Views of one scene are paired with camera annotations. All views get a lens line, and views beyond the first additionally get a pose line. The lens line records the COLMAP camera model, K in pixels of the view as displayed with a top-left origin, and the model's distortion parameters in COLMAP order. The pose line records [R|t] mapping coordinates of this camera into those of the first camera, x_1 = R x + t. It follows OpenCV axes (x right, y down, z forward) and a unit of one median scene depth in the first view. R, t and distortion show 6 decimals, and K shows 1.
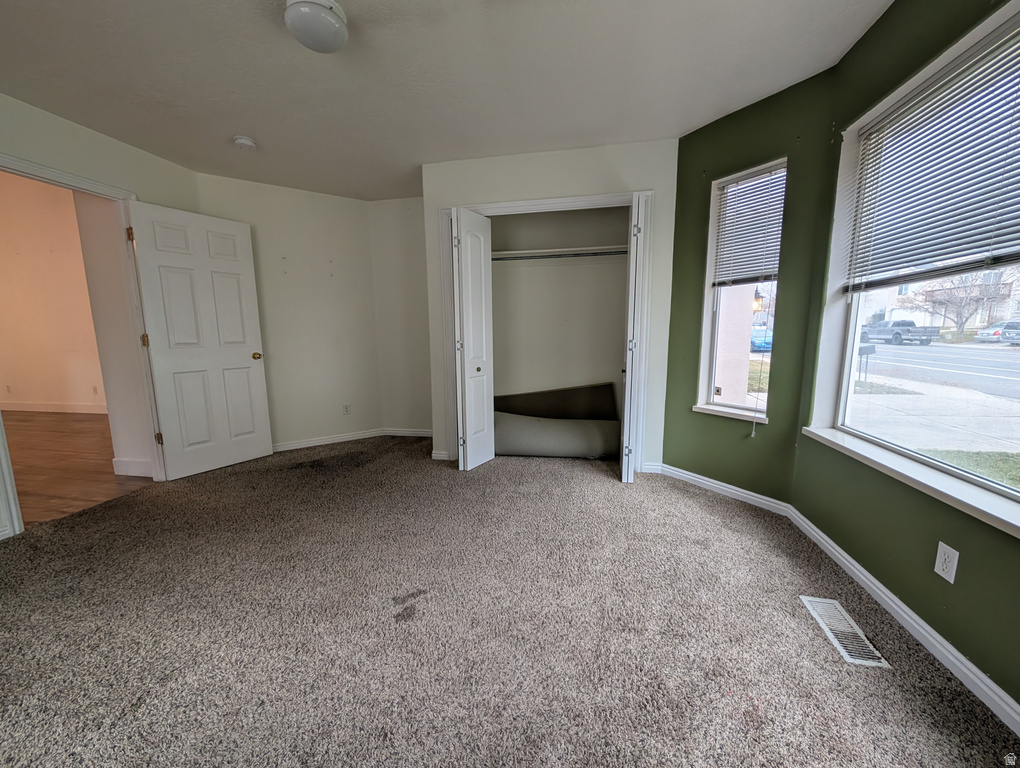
lens RADIAL K [[384.7, 0, 510.2], [0, 384.7, 384.4], [0, 0, 1]] dist [-0.000159, 0.000391]
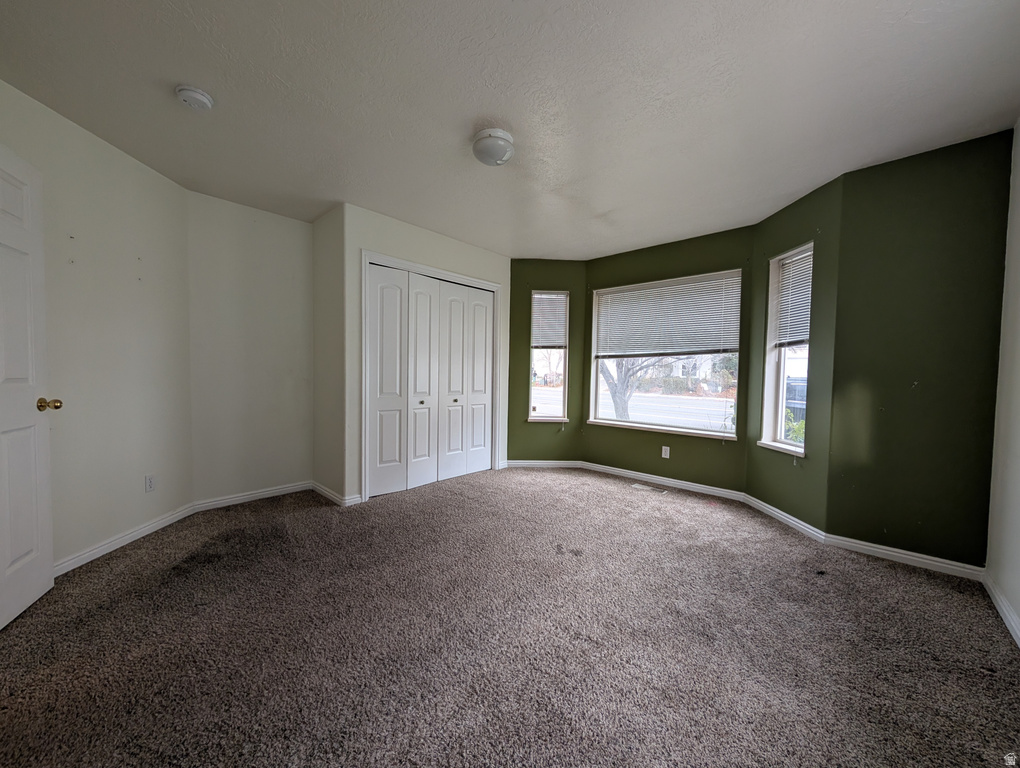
lens RADIAL K [[384.7, 0, 508.9], [0, 384.7, 387.6], [0, 0, 1]] dist [-0.000159, 0.000391]
pose [[0.523426, -0.013896, 0.851958, -1.046062], [0.096373, 0.994416, -0.042990, -0.014782], [-0.846604, 0.104608, 0.521842, 0.211875]]
